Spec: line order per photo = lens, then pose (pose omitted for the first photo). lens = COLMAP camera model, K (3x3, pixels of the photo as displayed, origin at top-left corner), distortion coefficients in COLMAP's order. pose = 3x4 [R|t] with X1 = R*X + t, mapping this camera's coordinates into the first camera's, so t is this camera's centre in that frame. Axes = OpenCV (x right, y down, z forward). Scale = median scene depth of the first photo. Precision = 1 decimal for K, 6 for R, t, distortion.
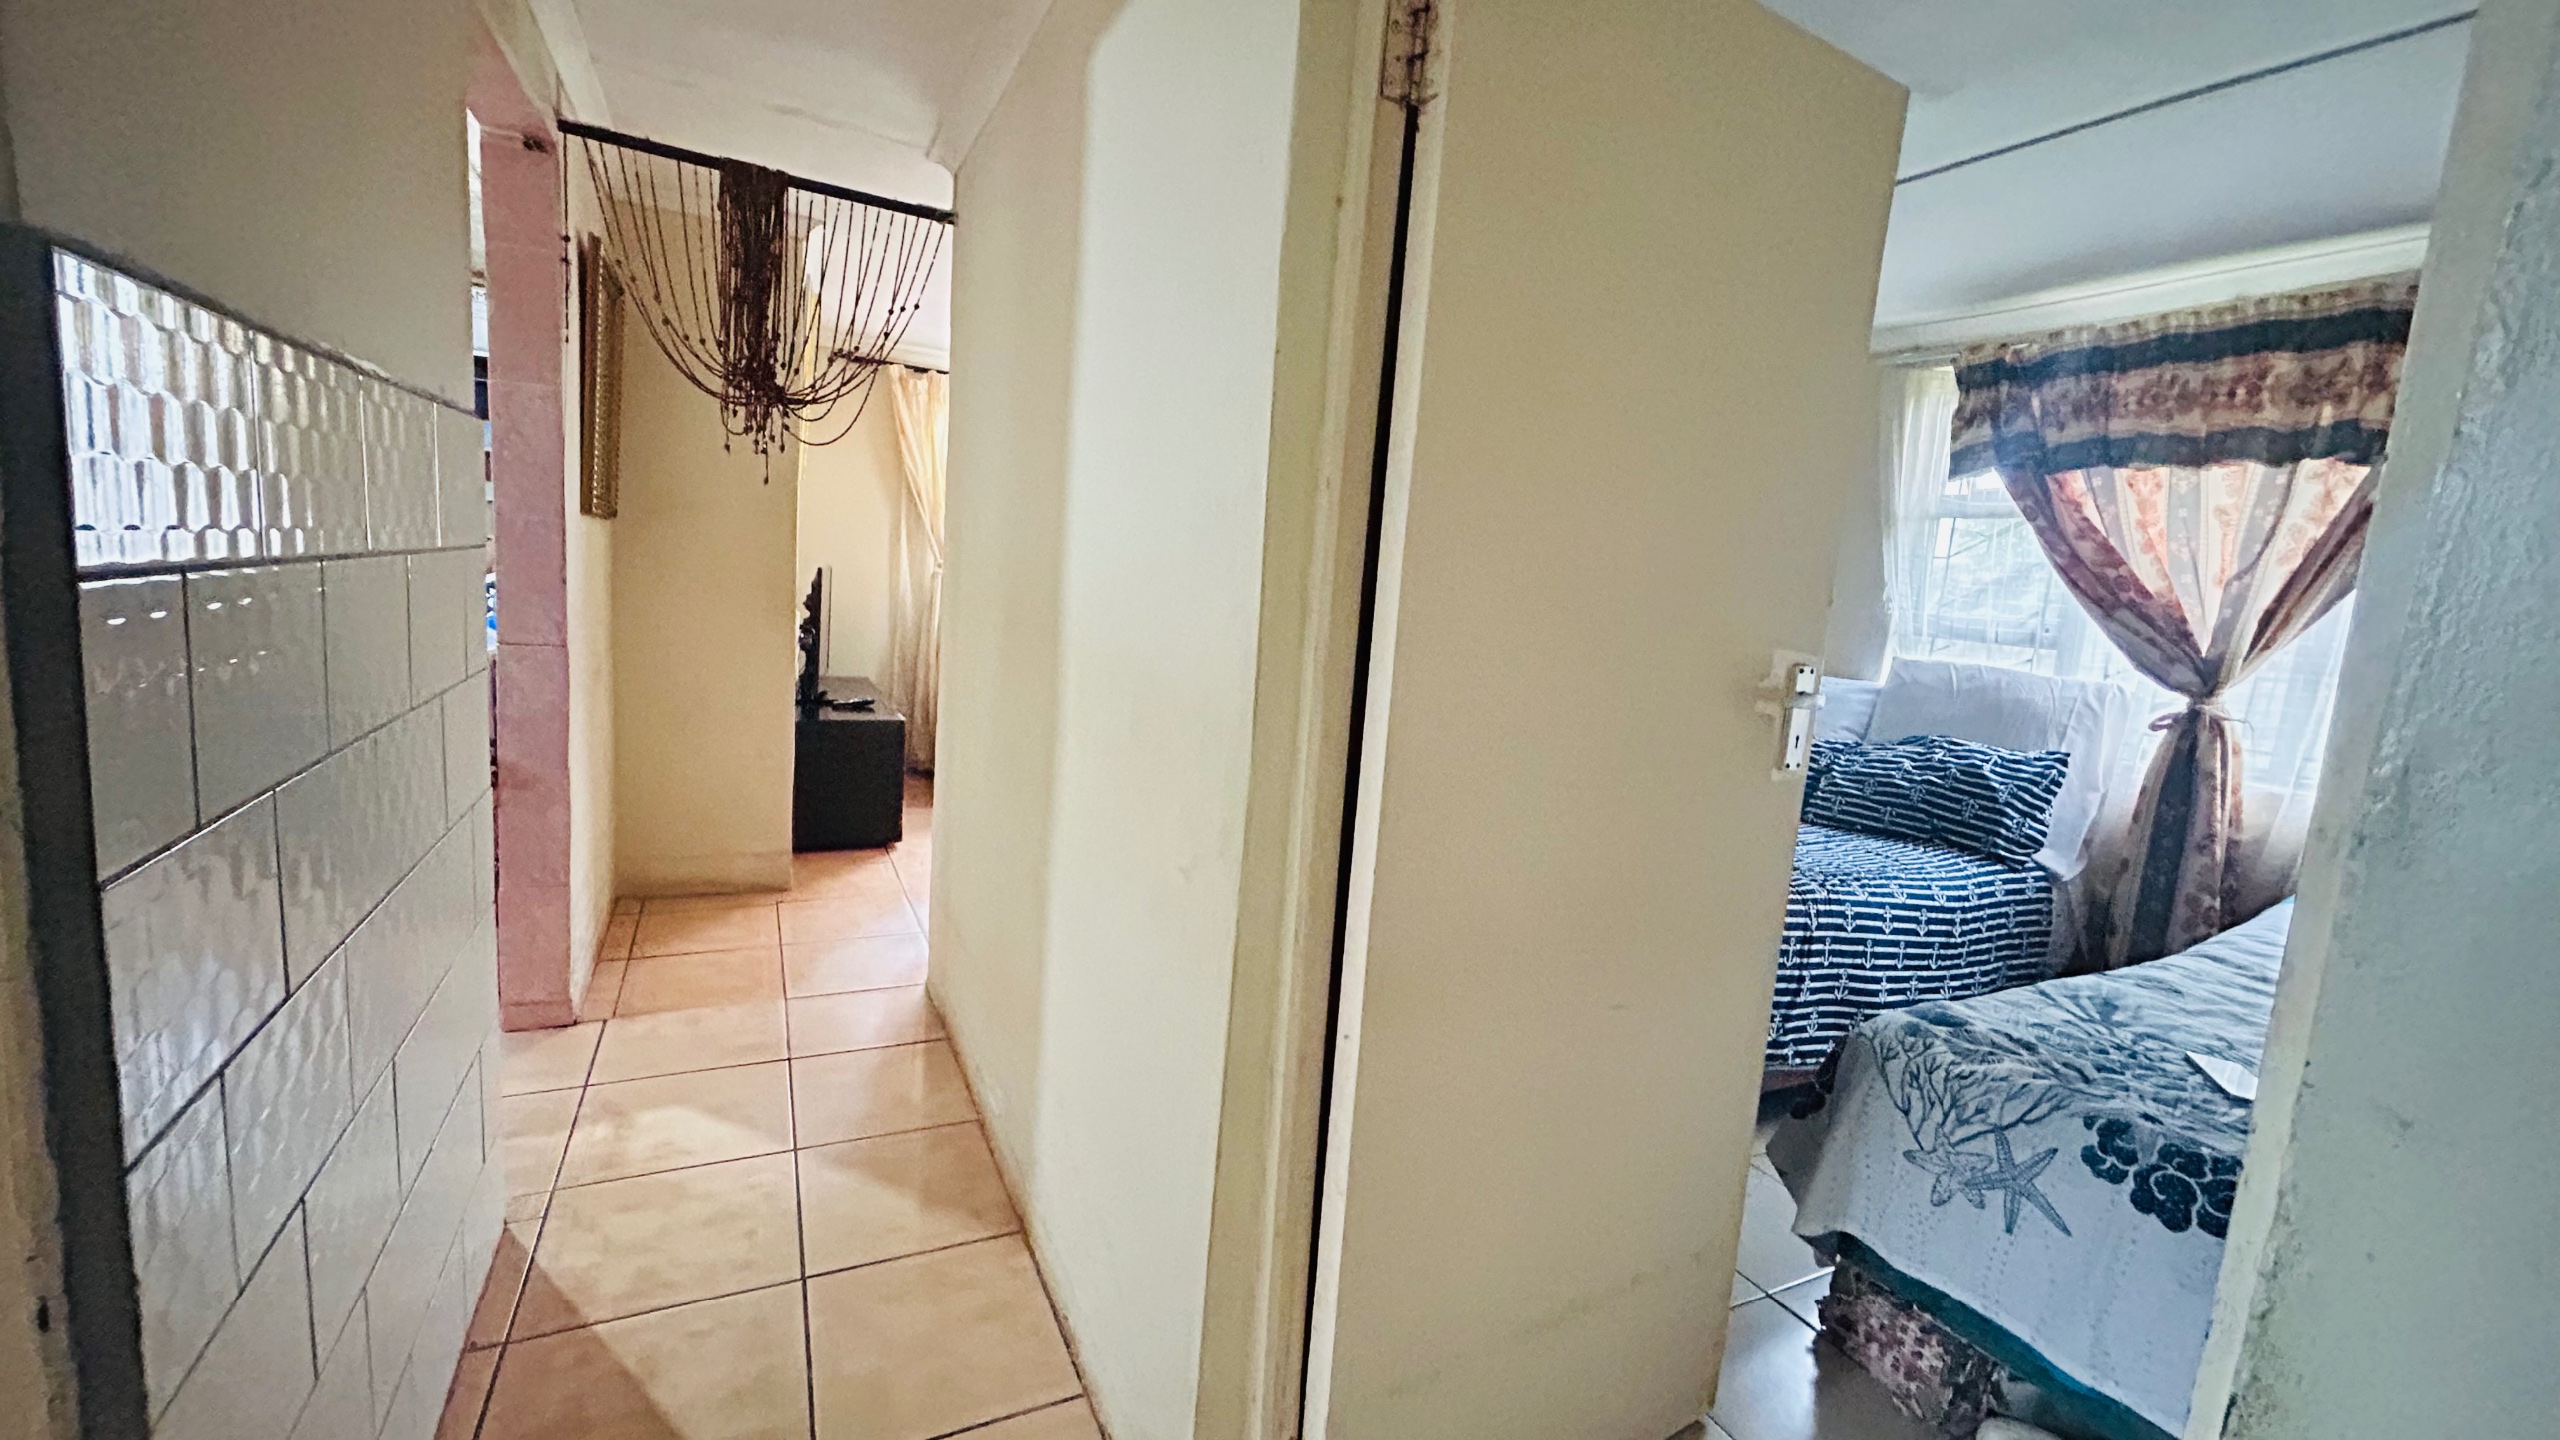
lens RADIAL K [[1020.7, 0, 1281.4], [0, 1020.7, 723.8], [0, 0, 1]] dist [0.001557, 0.000504]
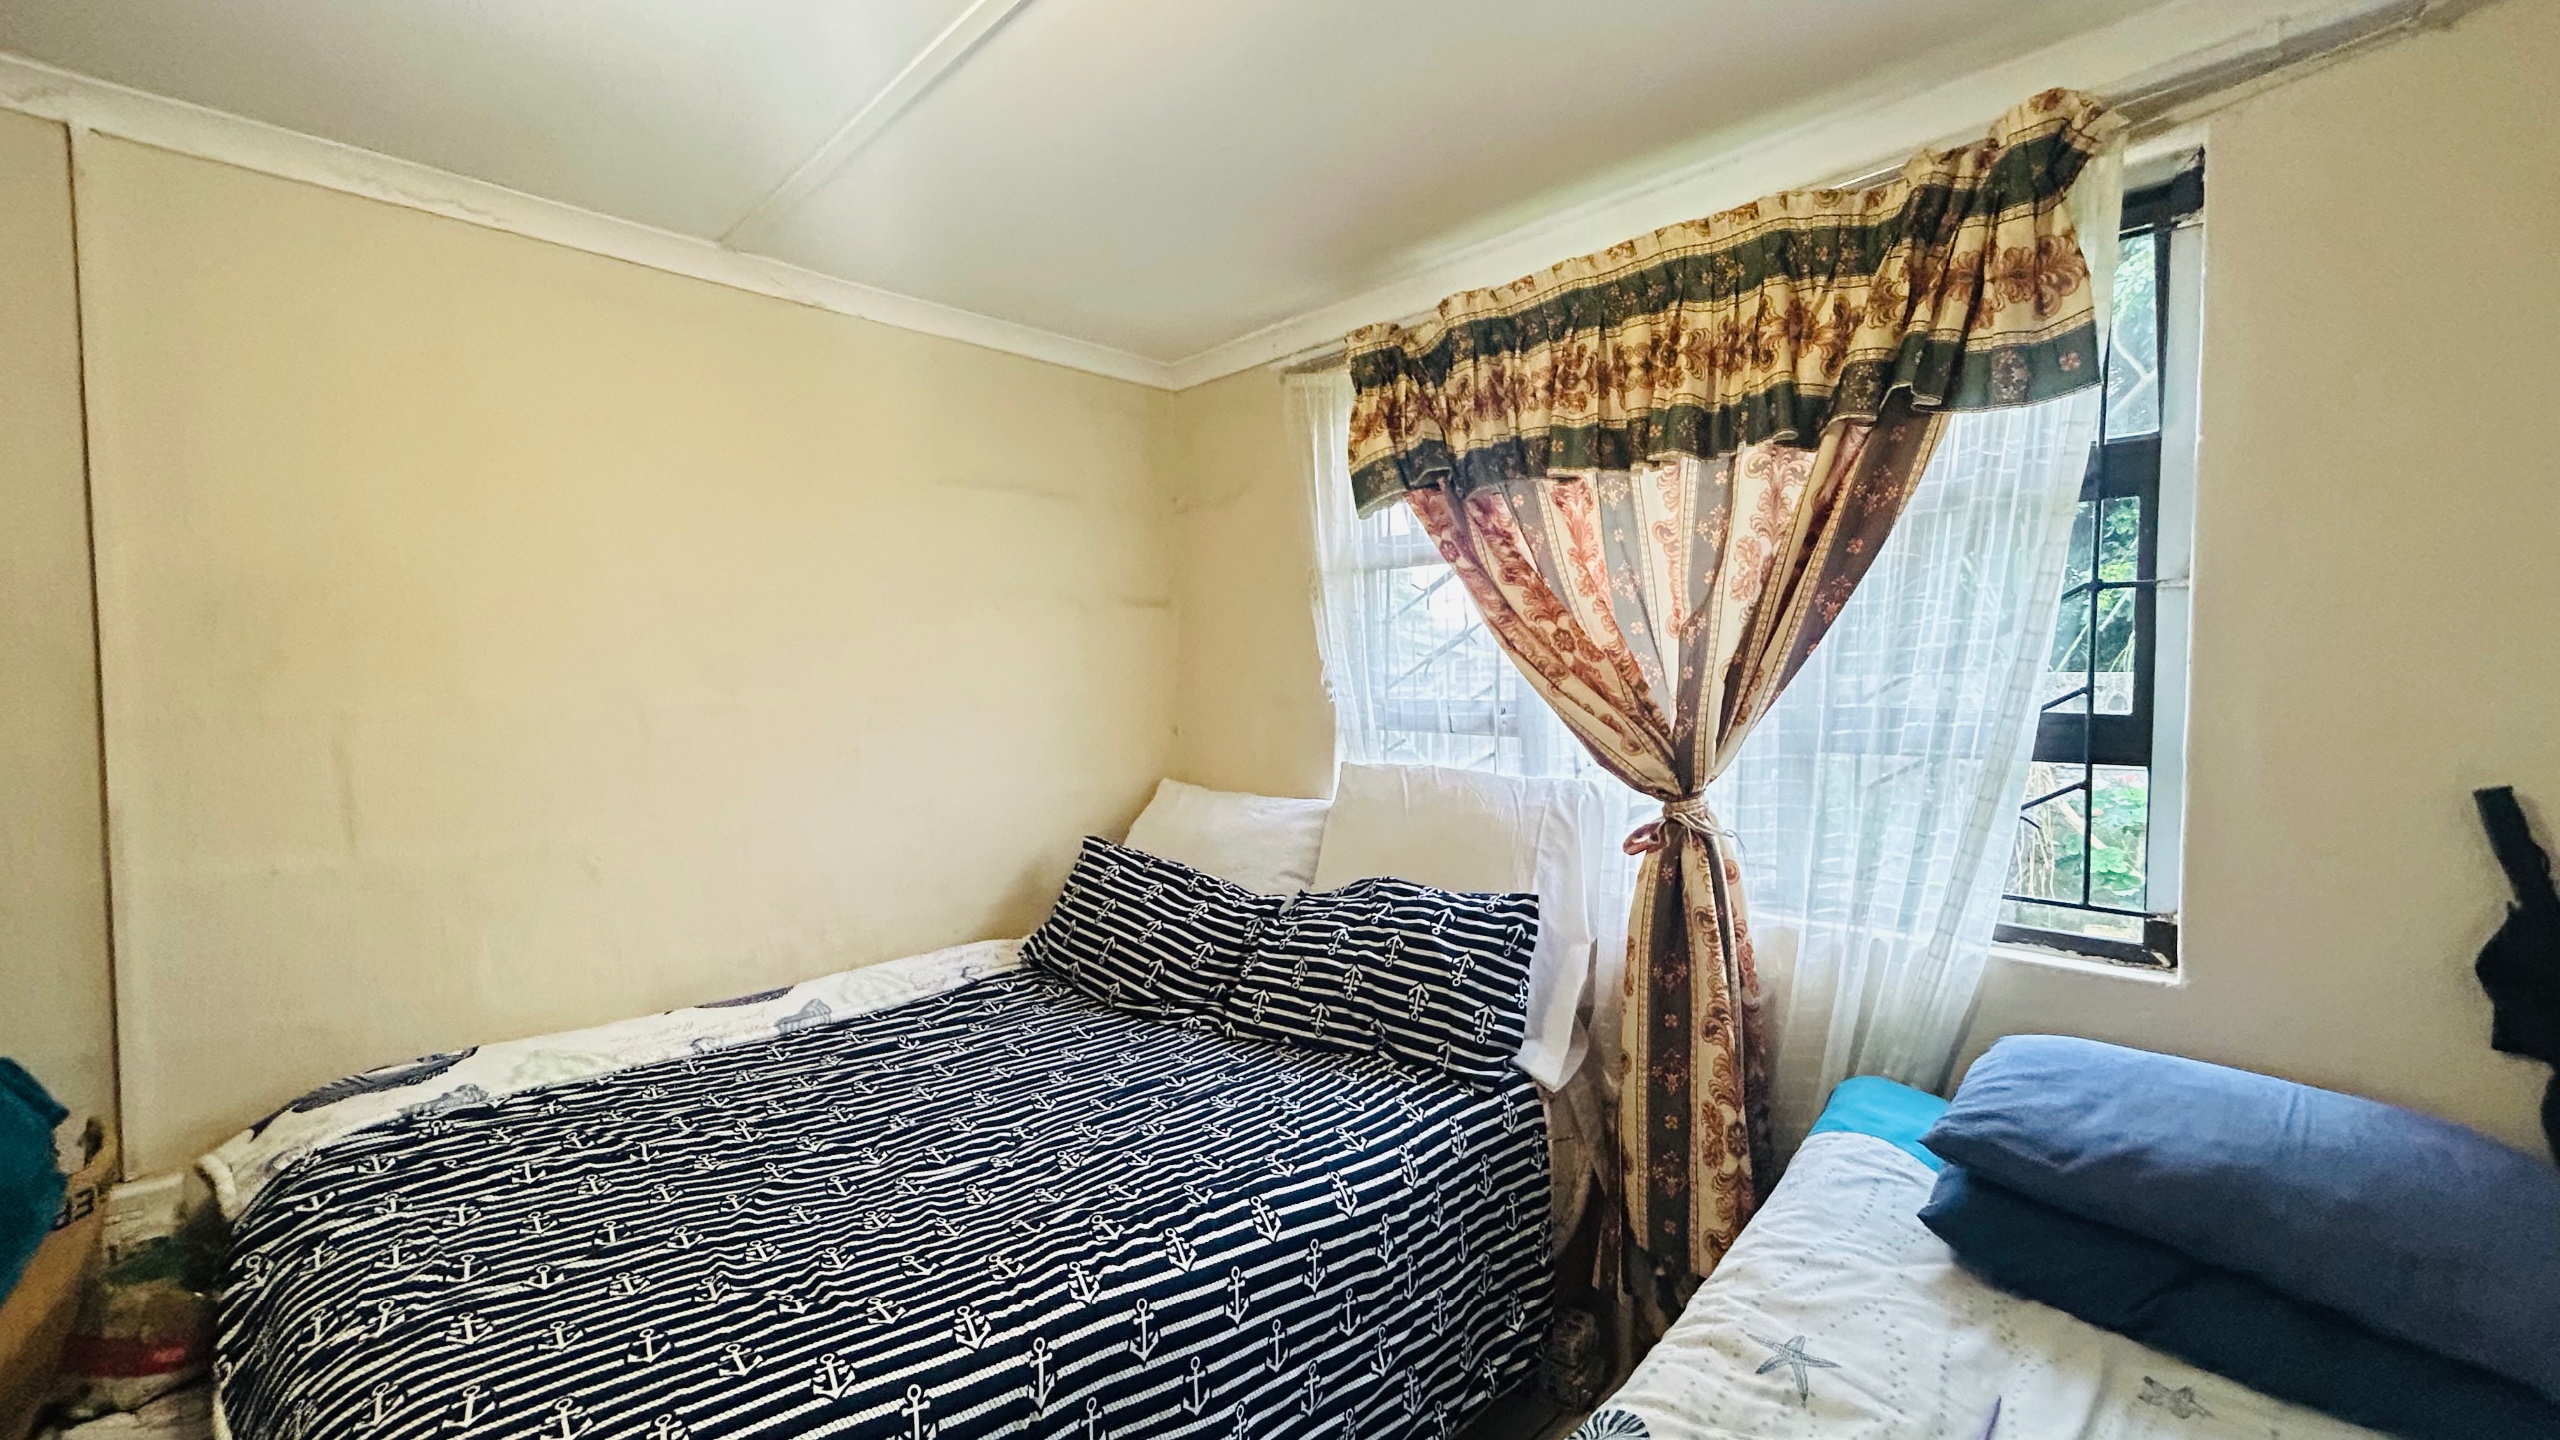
lens RADIAL K [[1020.7, 0, 1278.6], [0, 1020.7, 721.8], [0, 0, 1]] dist [0.001557, 0.000504]
pose [[0.953033, -0.096199, 0.287182, 0.433654], [0.123813, 0.989111, -0.079554, -0.051841], [-0.276402, 0.111375, 0.954567, 0.399730]]
